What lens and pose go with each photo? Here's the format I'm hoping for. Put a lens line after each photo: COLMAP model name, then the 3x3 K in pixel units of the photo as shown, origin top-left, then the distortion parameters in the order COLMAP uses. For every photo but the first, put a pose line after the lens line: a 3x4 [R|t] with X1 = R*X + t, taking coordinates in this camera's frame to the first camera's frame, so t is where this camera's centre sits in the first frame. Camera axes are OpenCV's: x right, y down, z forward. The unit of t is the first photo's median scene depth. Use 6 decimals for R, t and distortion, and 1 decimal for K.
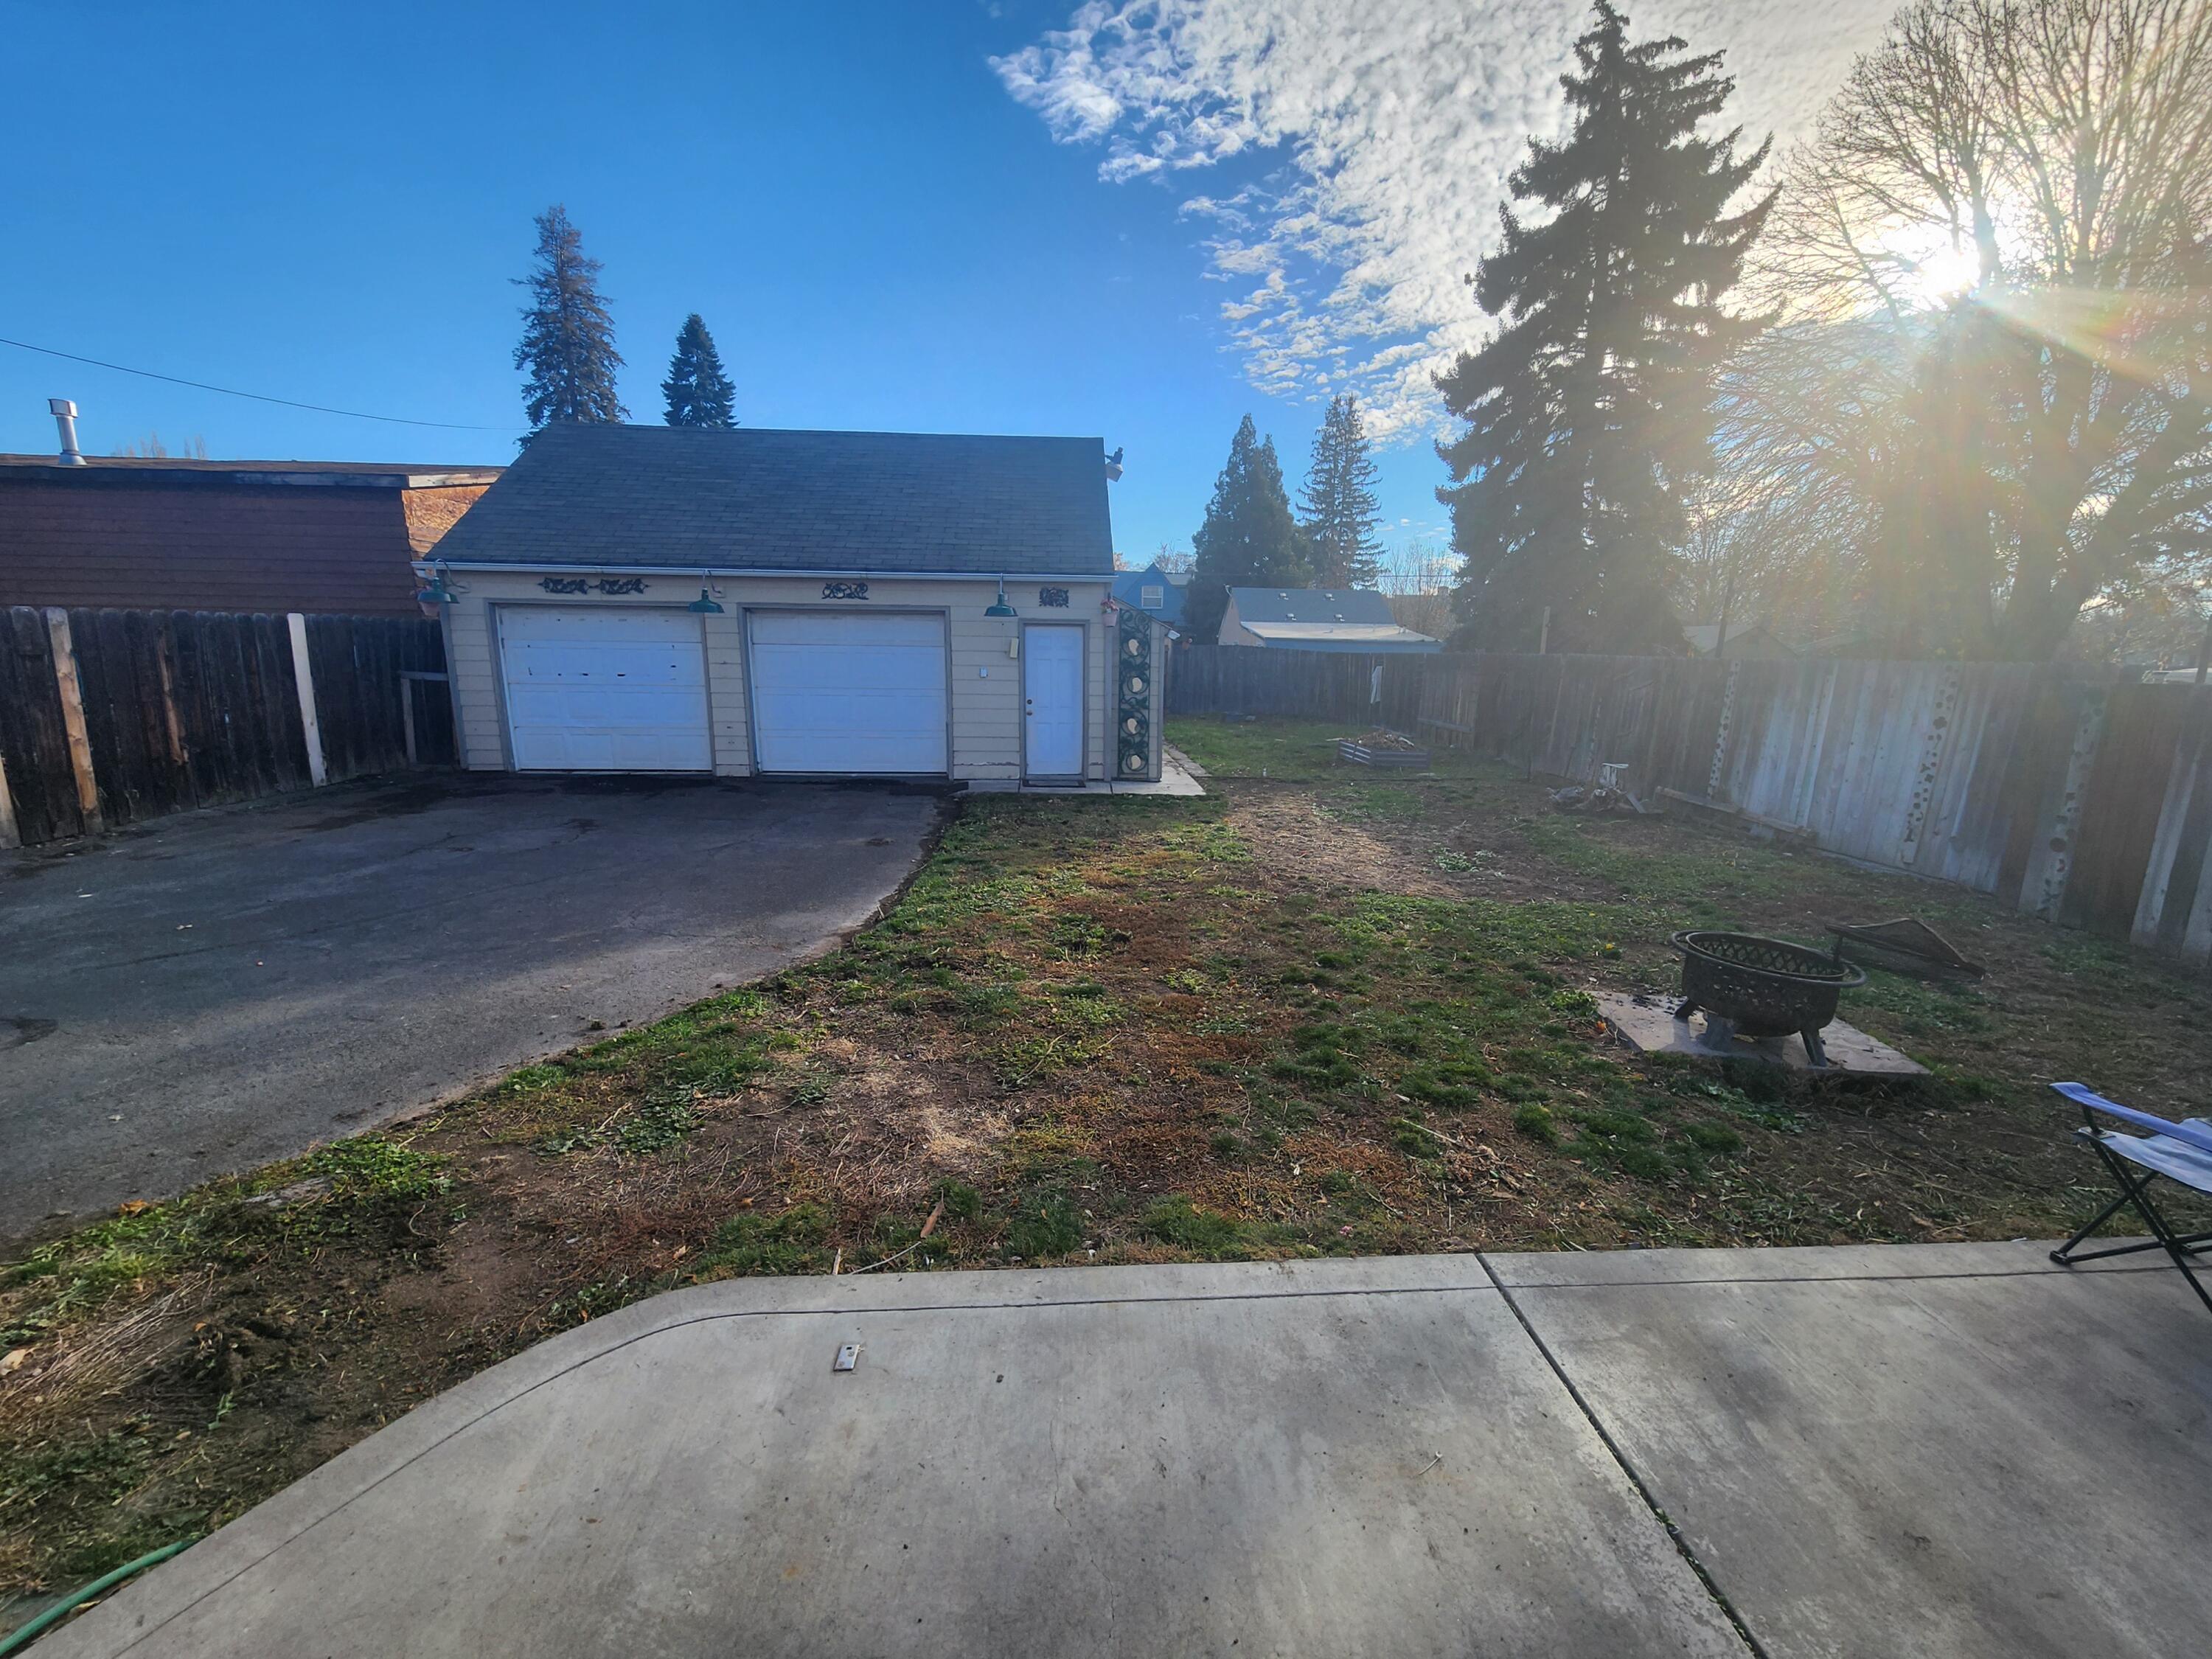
lens RADIAL K [[903.9, 0, 1115.2], [0, 903.9, 845.4], [0, 0, 1]] dist [-0.006010, 0.000029]
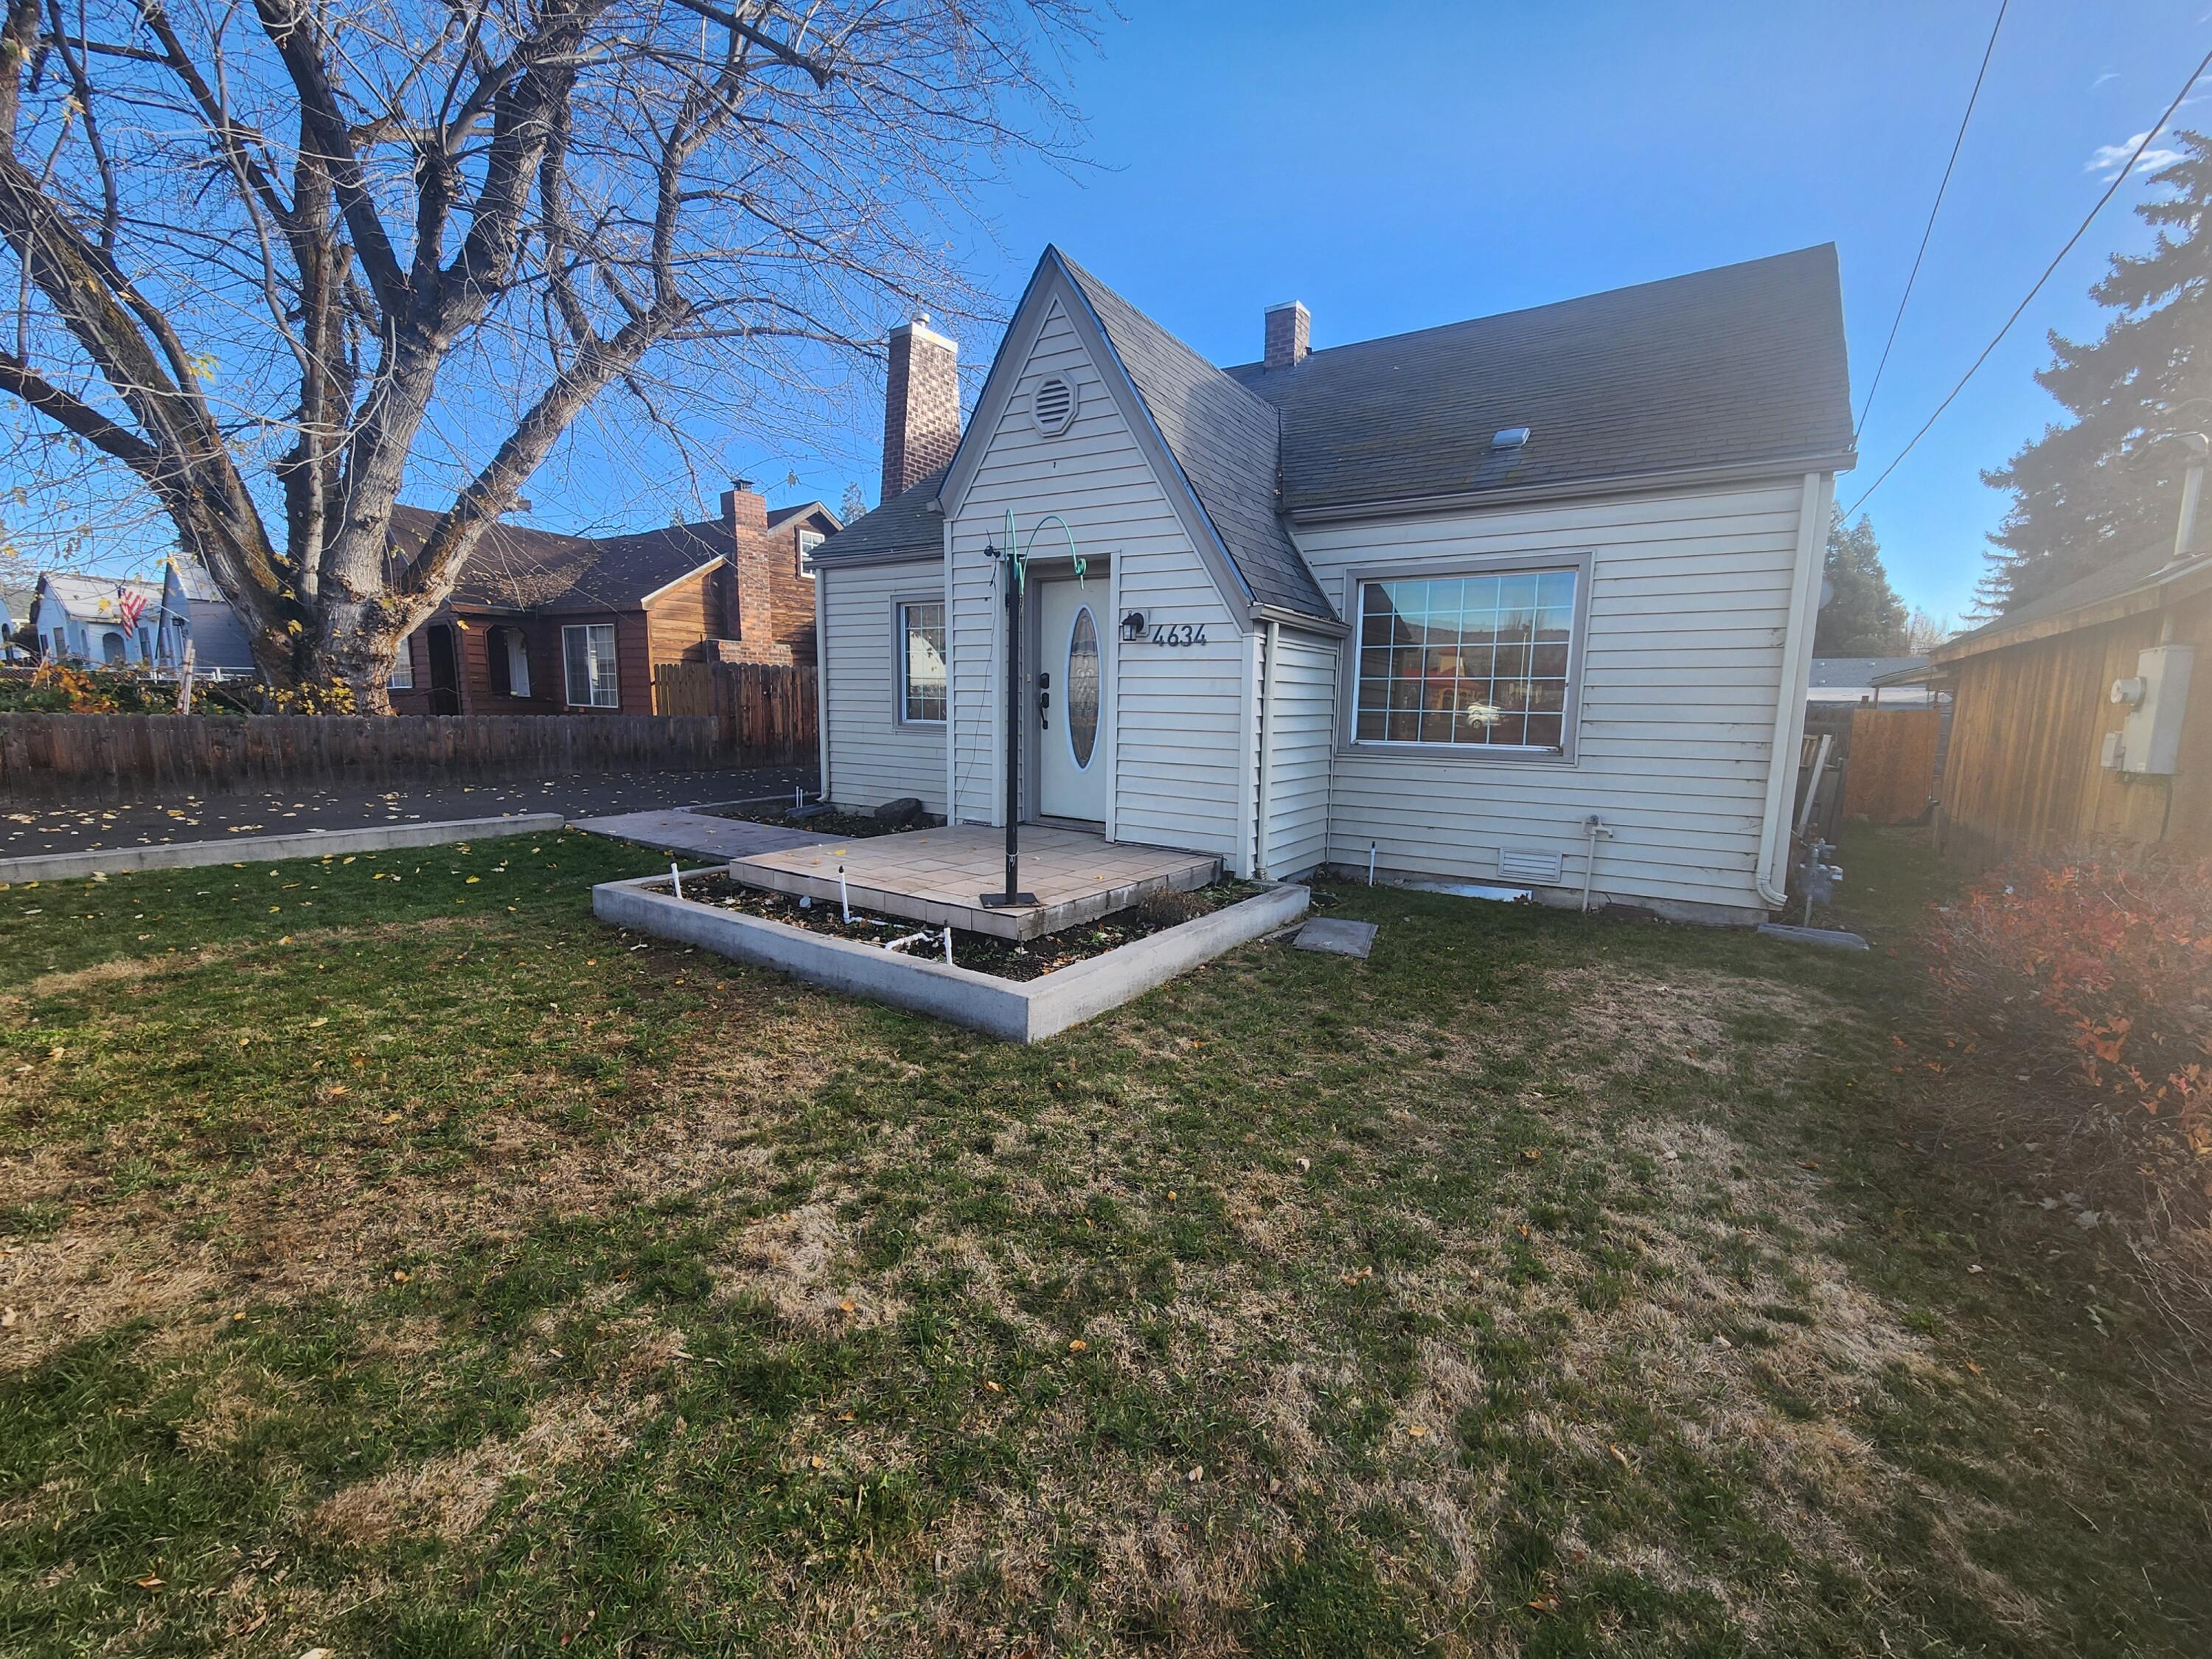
lens RADIAL K [[903.9, 0, 1103.5], [0, 903.9, 835.6], [0, 0, 1]] dist [-0.006010, 0.000029]
pose [[0.797061, 0.087258, -0.597561, 0.511370], [-0.128169, 0.991406, -0.026191, 0.316757], [0.590141, 0.097465, 0.801395, -1.503892]]
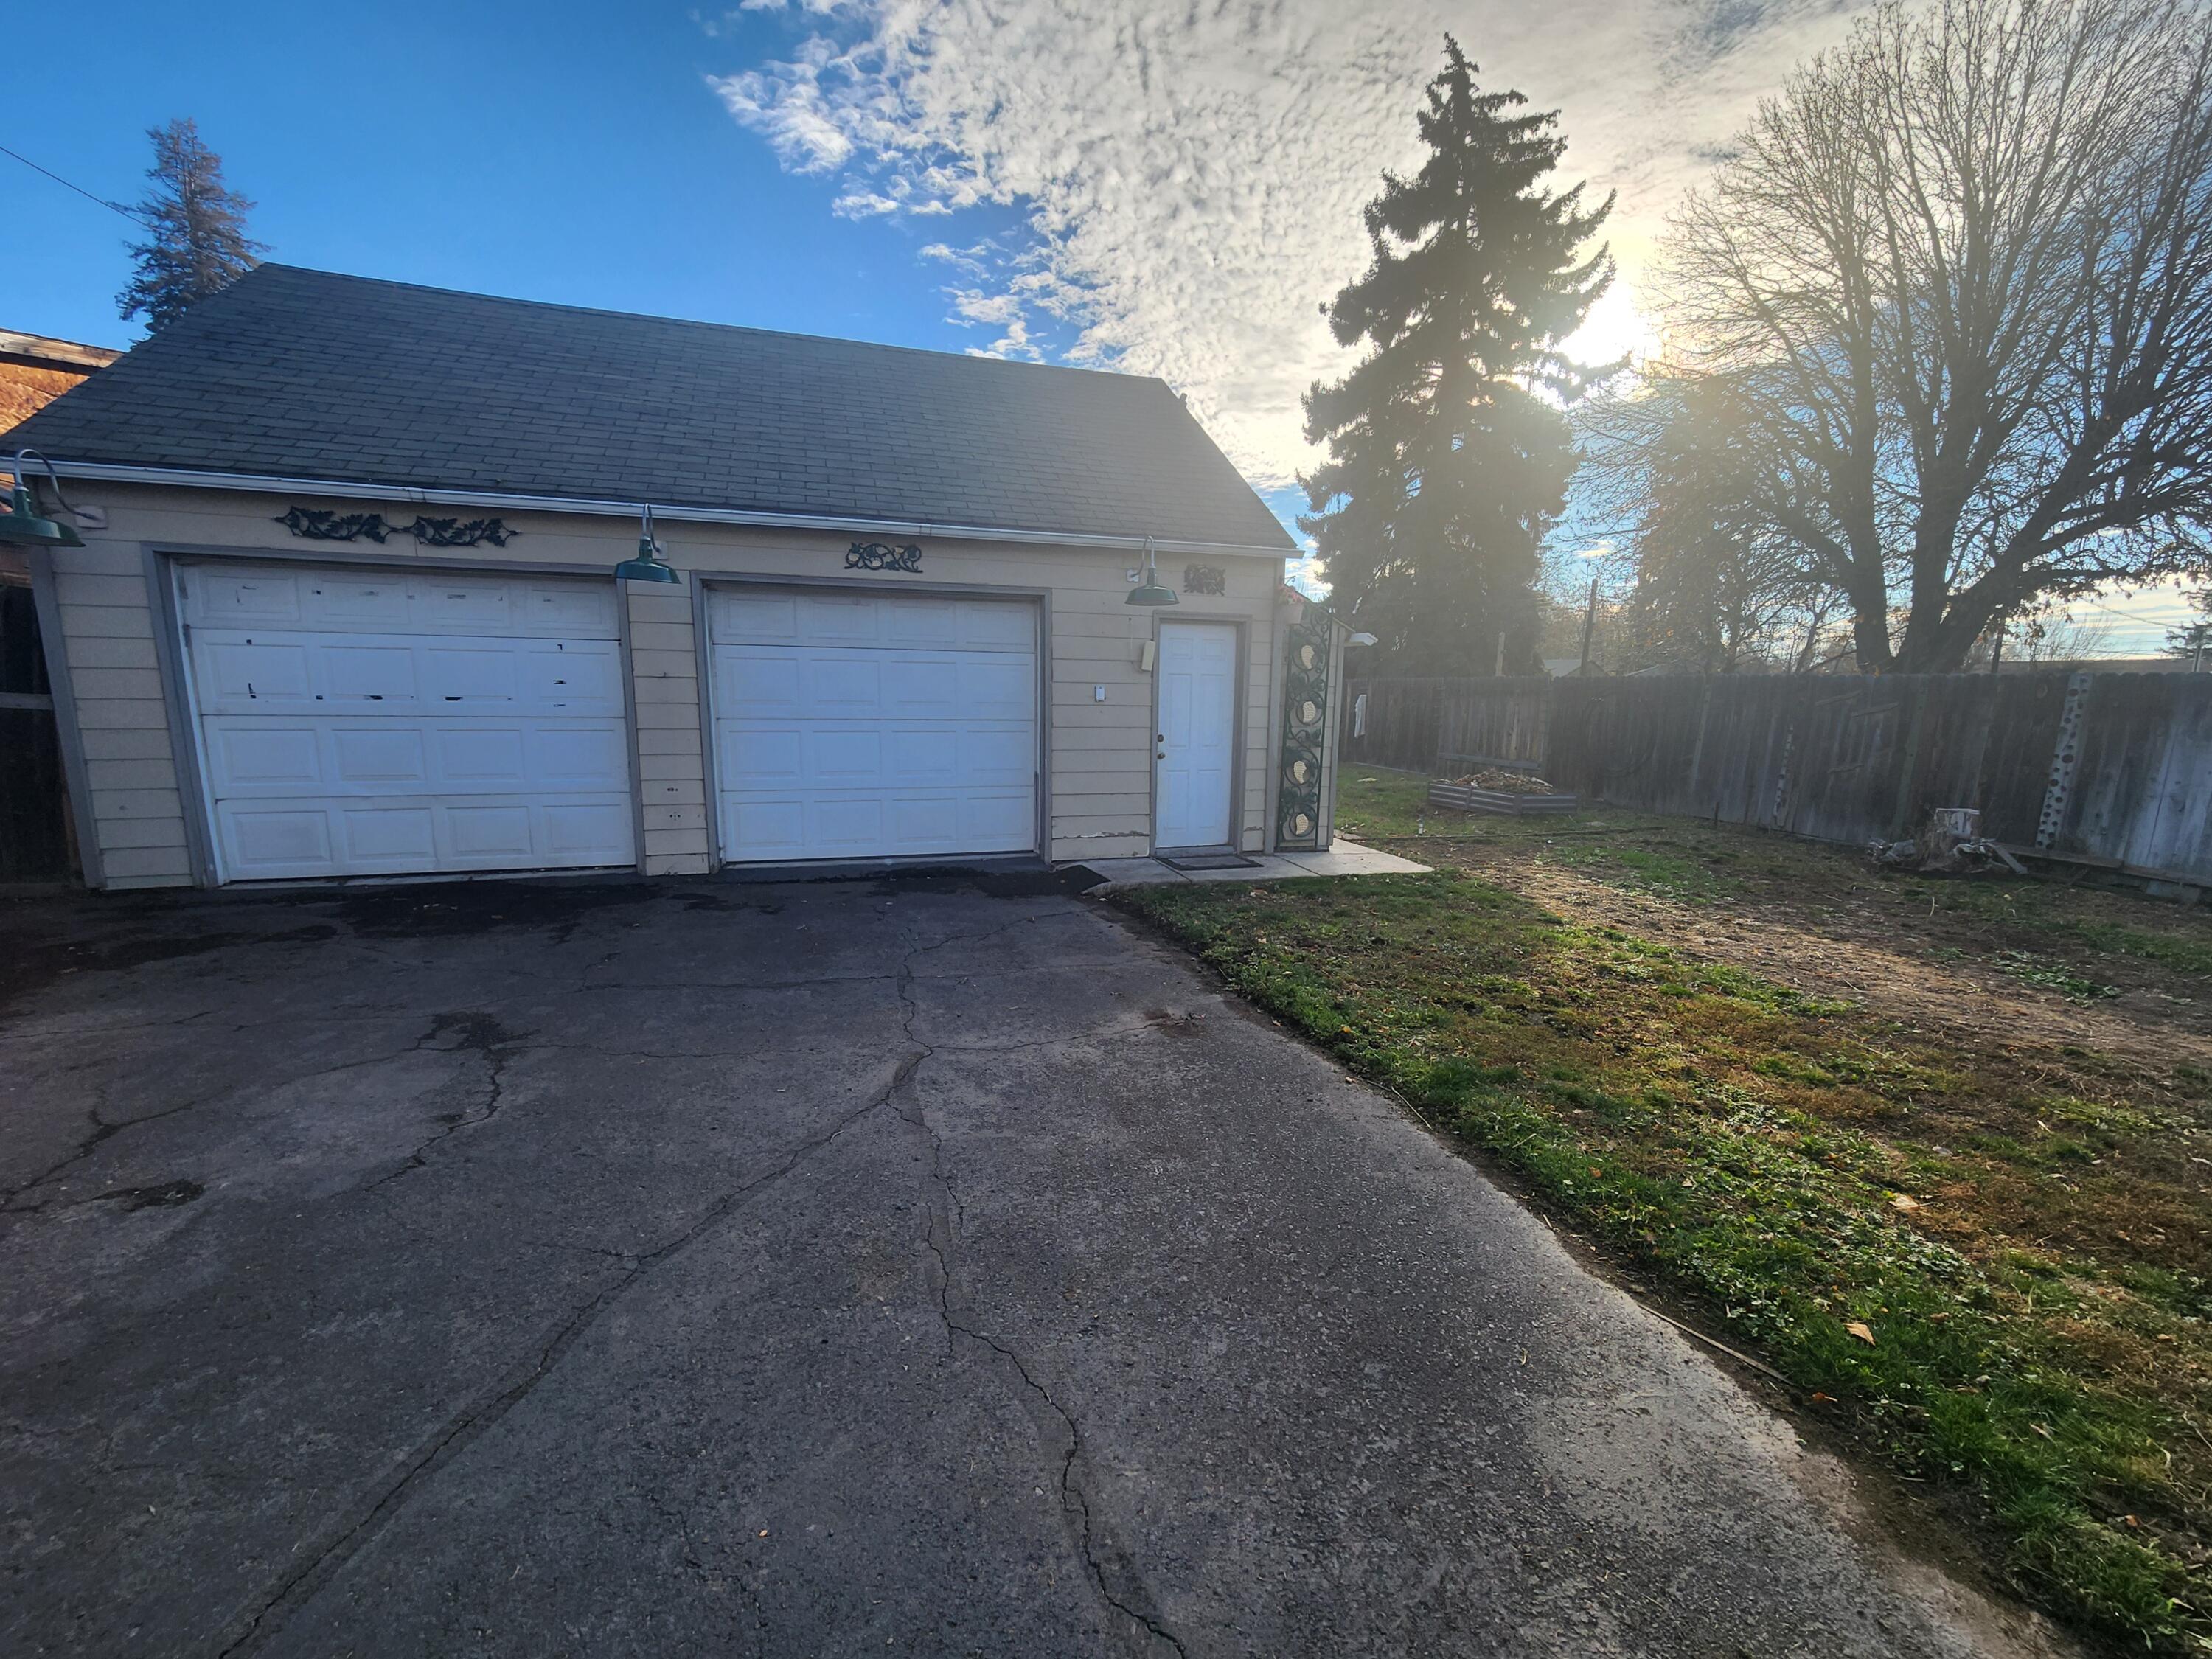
lens RADIAL K [[903.9, 0, 1107.2], [0, 903.9, 847.4], [0, 0, 1]] dist [-0.006010, 0.000029]
pose [[0.968371, -0.041499, 0.246041, -0.297876], [0.050813, 0.998207, -0.031626, -0.061592], [-0.244287, 0.043128, 0.968743, 0.378403]]
